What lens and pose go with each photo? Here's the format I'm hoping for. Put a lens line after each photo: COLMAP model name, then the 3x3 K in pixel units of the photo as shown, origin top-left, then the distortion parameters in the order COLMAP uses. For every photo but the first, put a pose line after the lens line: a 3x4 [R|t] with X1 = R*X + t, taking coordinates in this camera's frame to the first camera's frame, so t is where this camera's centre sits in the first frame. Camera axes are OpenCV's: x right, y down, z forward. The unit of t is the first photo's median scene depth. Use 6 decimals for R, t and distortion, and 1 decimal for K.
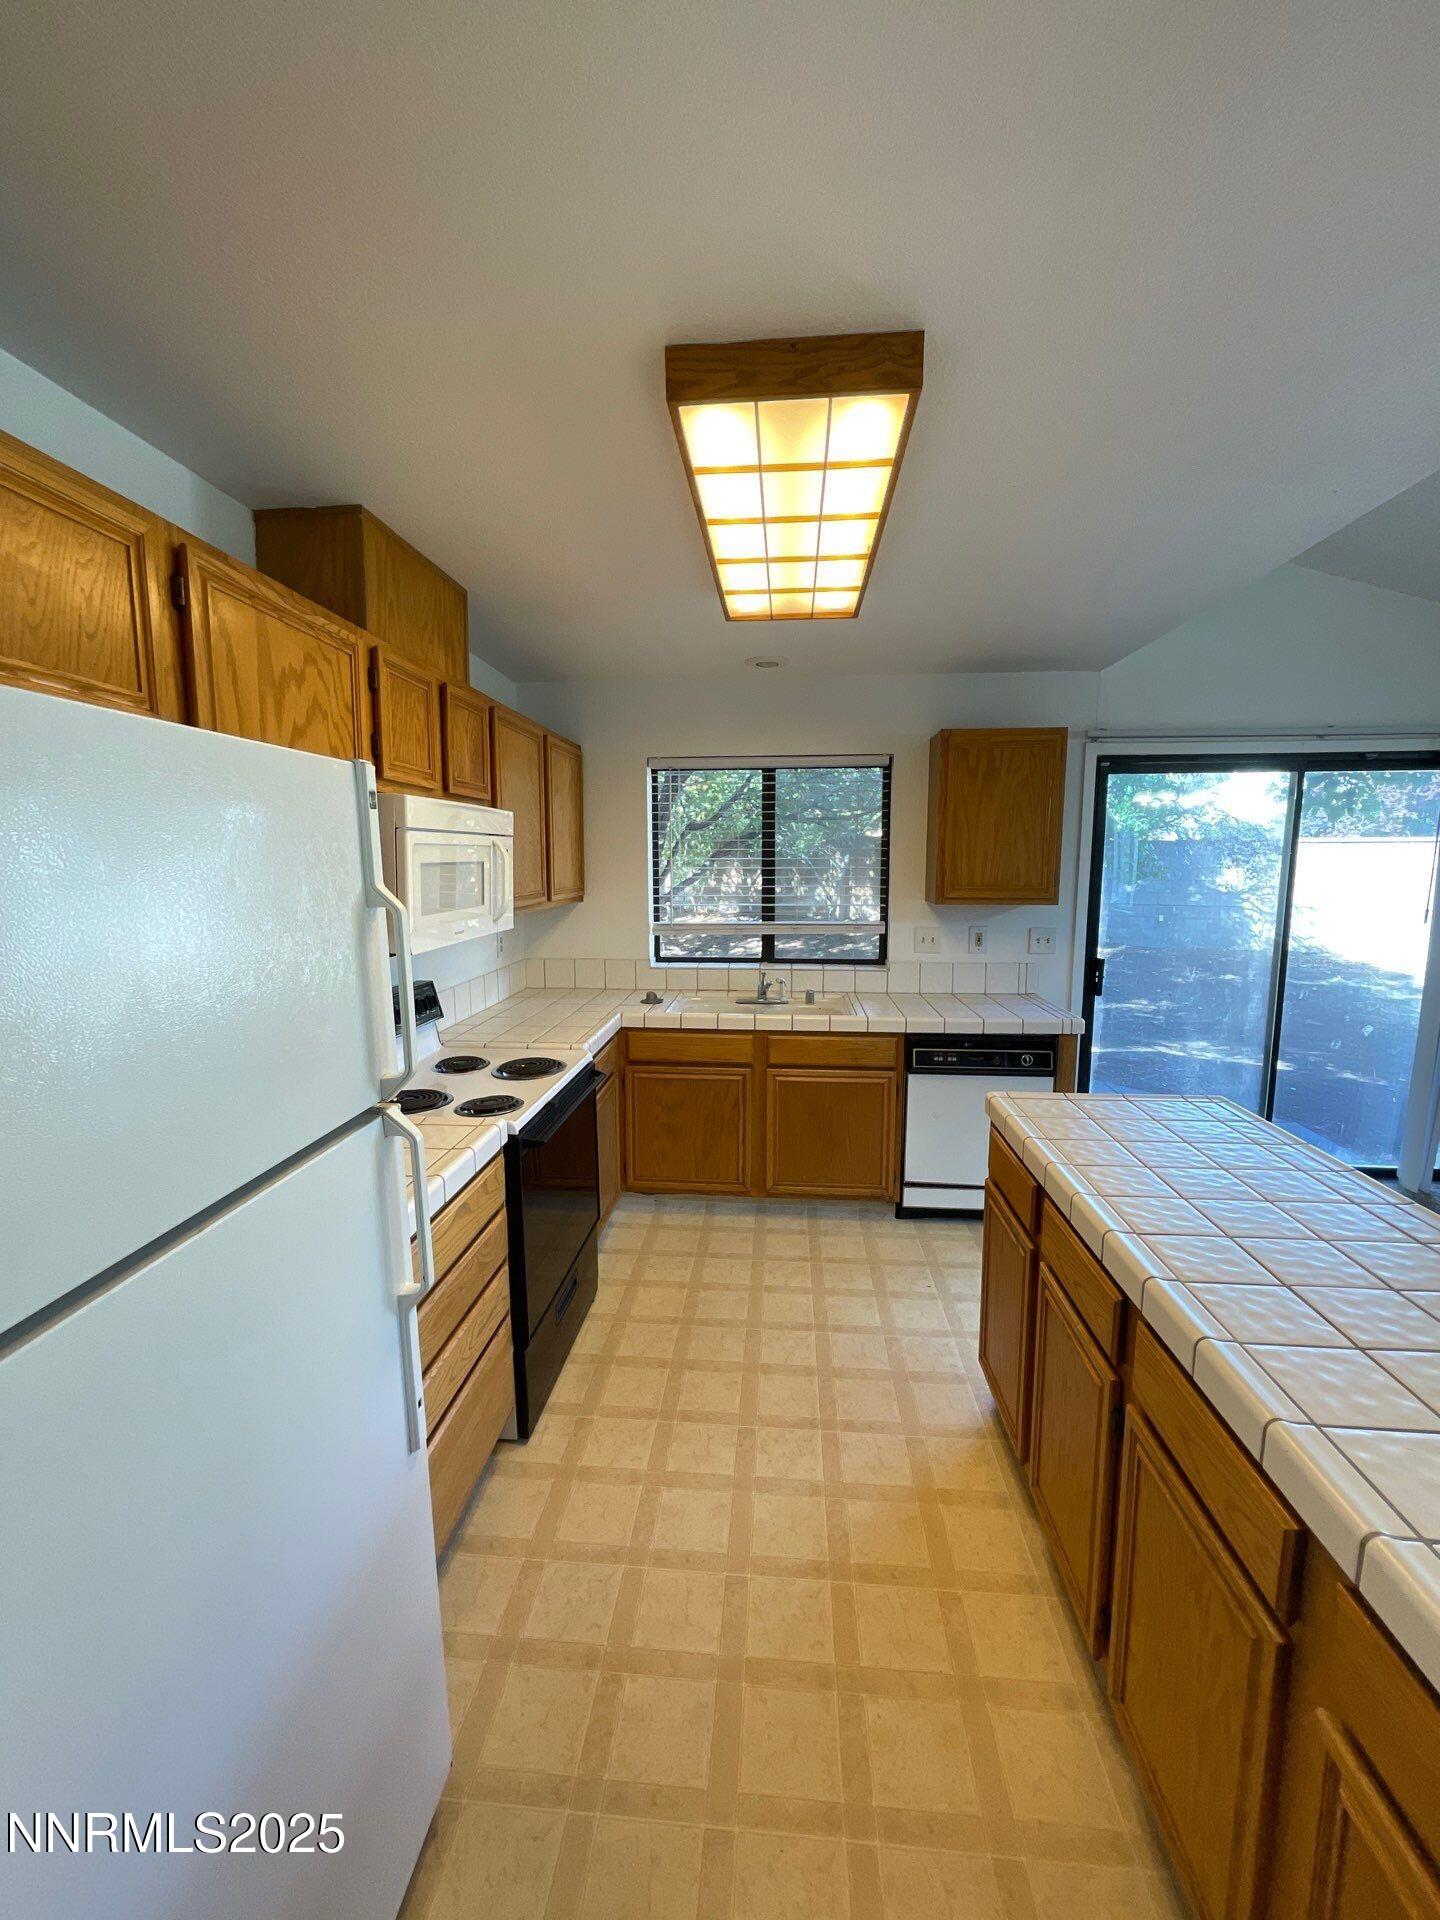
lens RADIAL K [[779.9, 0, 722.7], [0, 779.9, 954.0], [0, 0, 1]] dist [-0.003484, -0.000681]
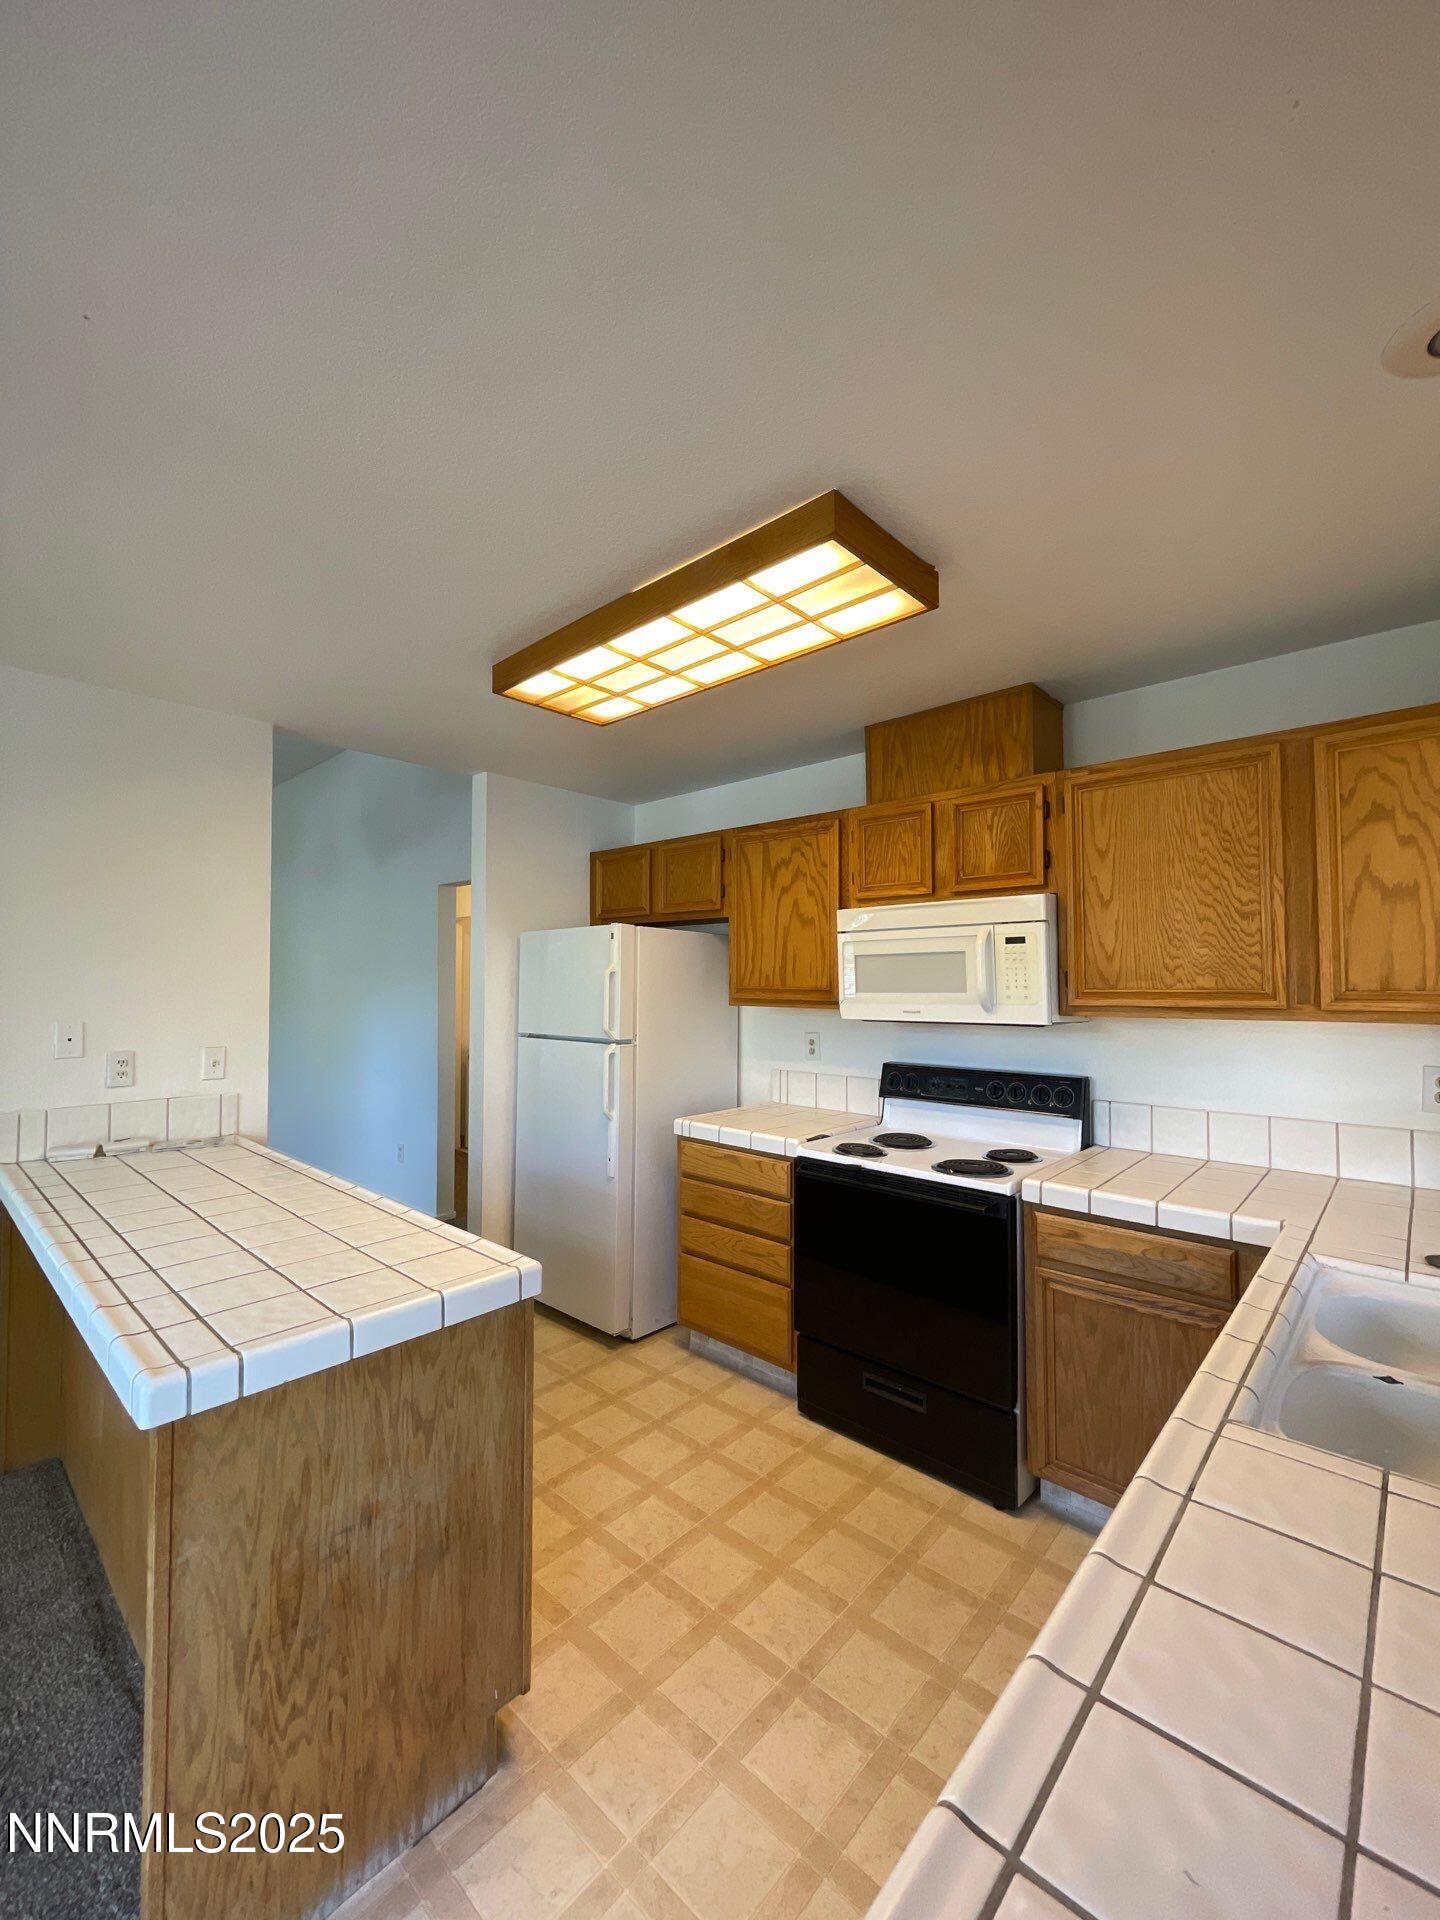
lens RADIAL K [[779.9, 0, 719.0], [0, 779.9, 961.2], [0, 0, 1]] dist [-0.003484, -0.000681]
pose [[-0.613616, -0.022124, -0.789295, 0.787274], [-0.097394, 0.994095, 0.047851, -0.134607], [0.783575, 0.106235, -0.612147, 1.505849]]
